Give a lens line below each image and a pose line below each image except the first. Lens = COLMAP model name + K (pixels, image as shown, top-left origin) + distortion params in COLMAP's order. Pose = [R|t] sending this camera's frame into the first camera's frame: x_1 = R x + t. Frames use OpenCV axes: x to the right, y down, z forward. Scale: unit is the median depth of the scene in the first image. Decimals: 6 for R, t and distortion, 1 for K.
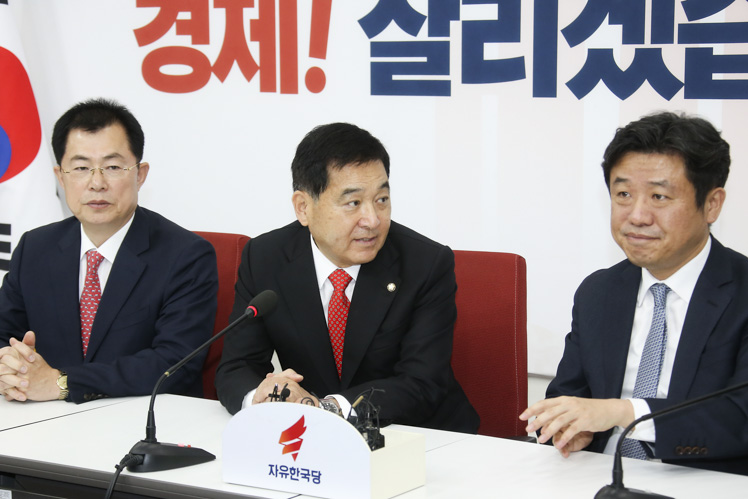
lens RADIAL K [[1946.8, 0, 374.0], [0, 1946.8, 249.5], [0, 0, 1]] dist [0.059416, 8.433195]
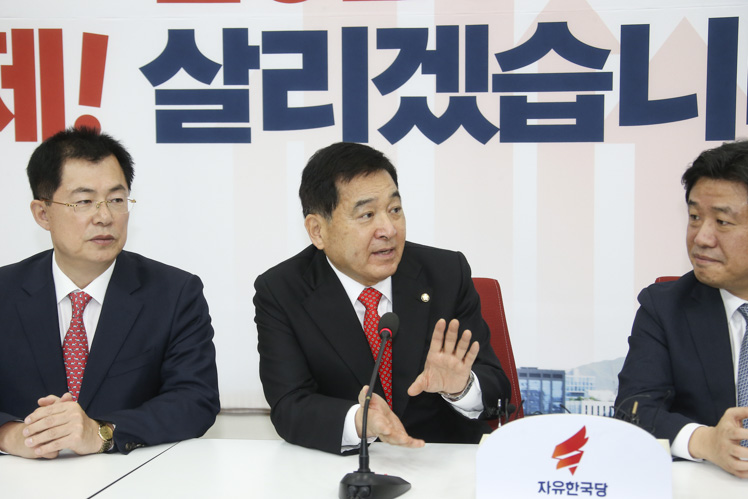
lens RADIAL K [[1743.4, 0, 352.0], [0, 1743.4, 248.5], [0, 0, 1]] dist [0.531187, -0.222613]
pose [[0.889526, -0.024215, 0.456242, -0.354563], [0.048049, 0.998015, -0.040711, 0.017582], [-0.454350, 0.058136, 0.888924, 0.171898]]
